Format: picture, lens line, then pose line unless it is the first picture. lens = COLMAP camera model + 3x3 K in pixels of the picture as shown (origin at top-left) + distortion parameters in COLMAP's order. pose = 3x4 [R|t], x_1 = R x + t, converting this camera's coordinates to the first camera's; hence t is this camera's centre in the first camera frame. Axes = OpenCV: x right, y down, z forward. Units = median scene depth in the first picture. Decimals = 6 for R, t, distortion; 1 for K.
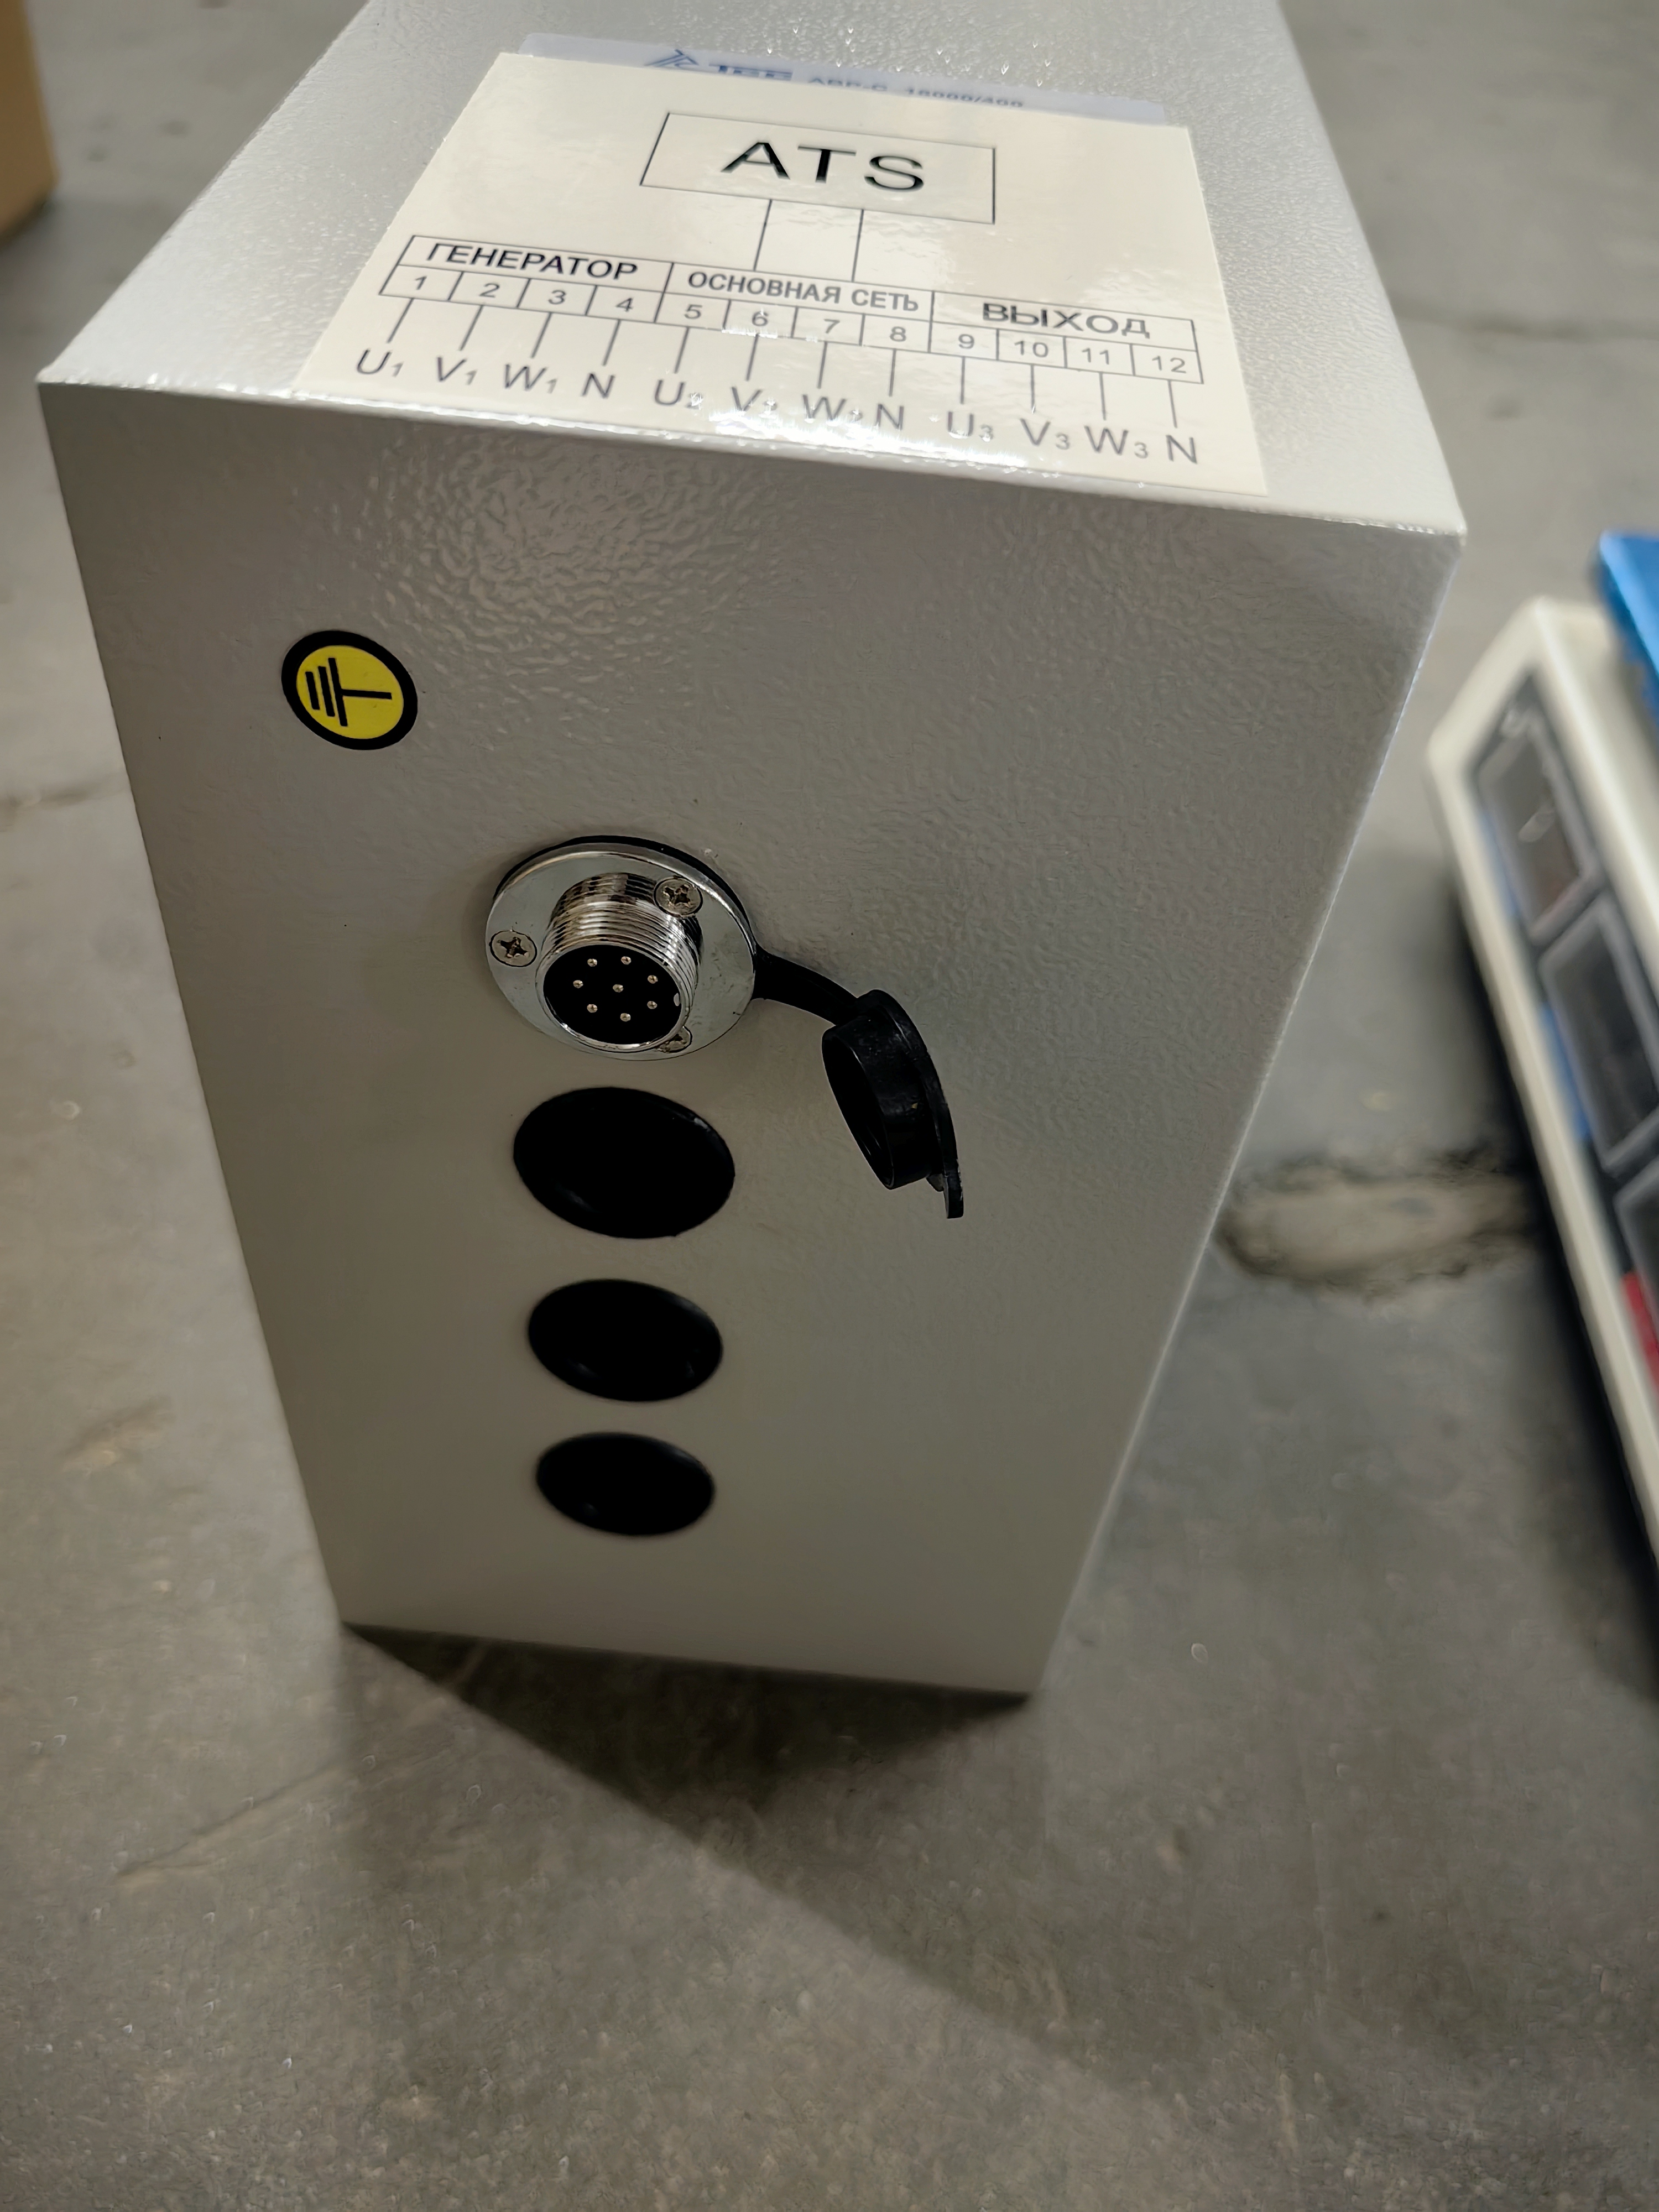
lens RADIAL K [[1749.6, 0, 831.0], [0, 1749.6, 1106.8], [0, 0, 1]] dist [-0.004845, -0.002036]
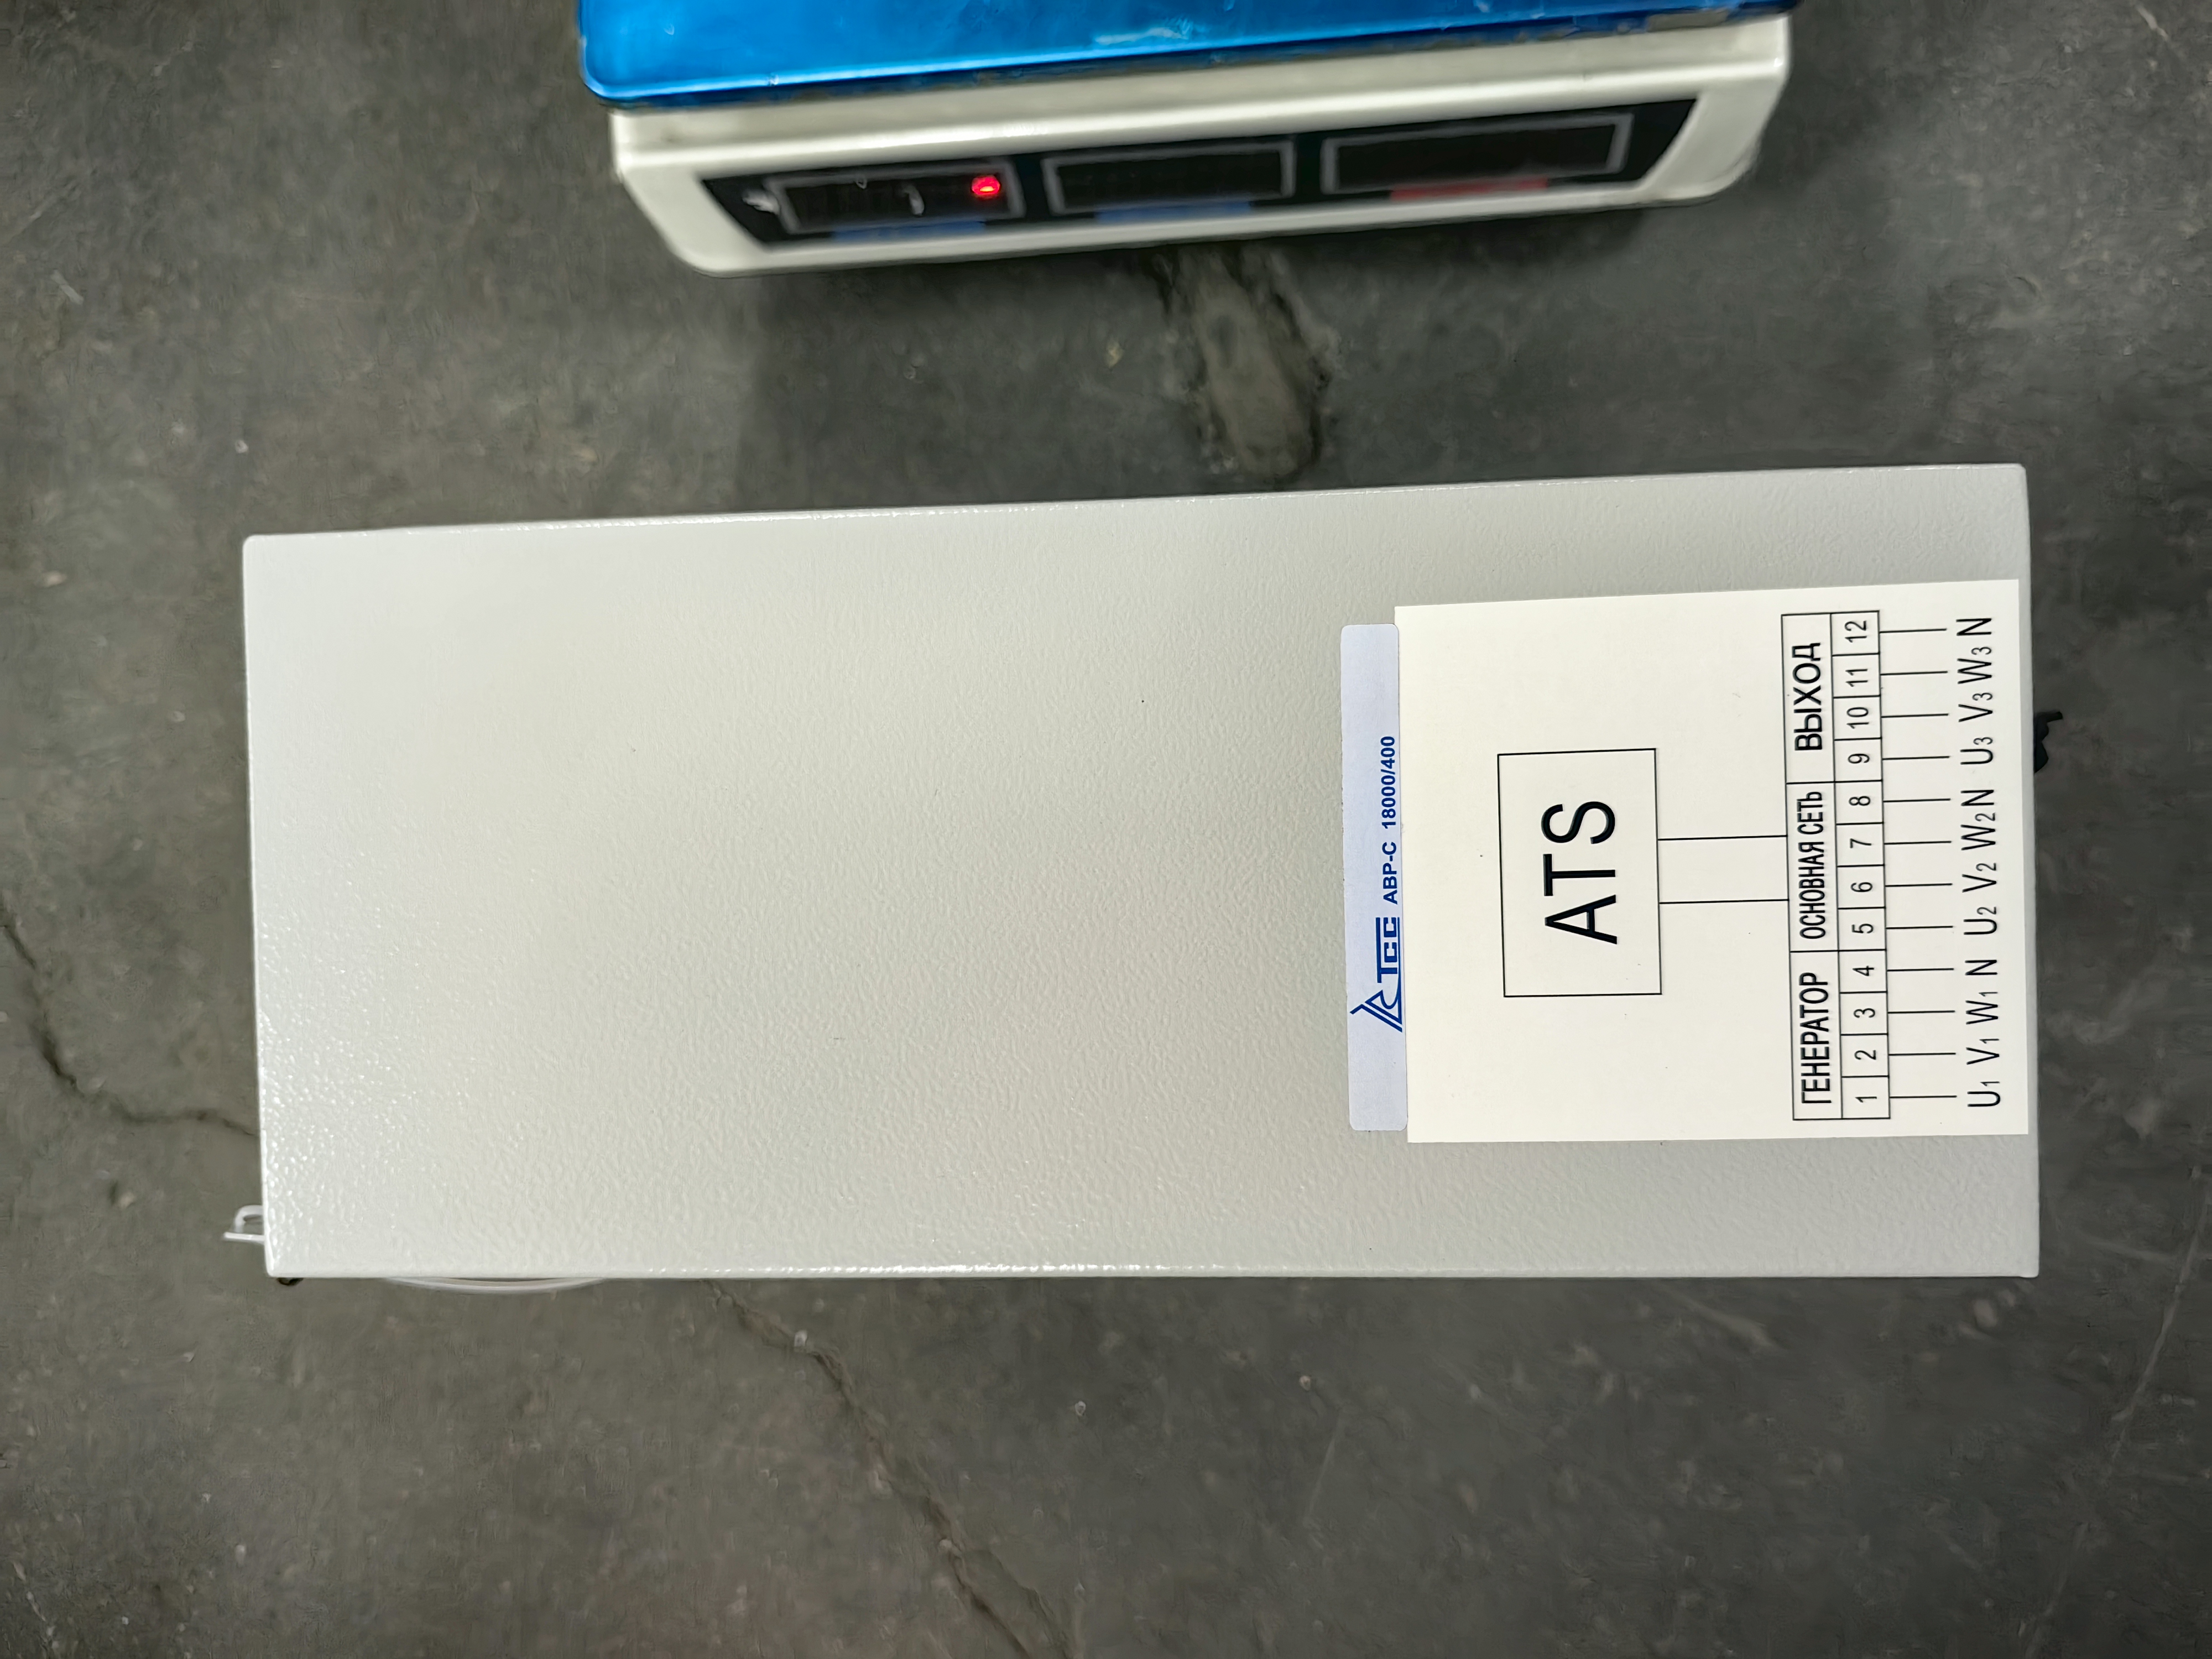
lens RADIAL K [[1749.6, 0, 1105.4], [0, 1749.6, 832.4], [0, 0, 1]] dist [-0.004845, -0.002036]
pose [[-0.105485, -0.991441, -0.076925, 0.203166], [0.793200, -0.130543, 0.594805, -1.917315], [-0.599756, 0.001726, 0.800181, 0.125728]]
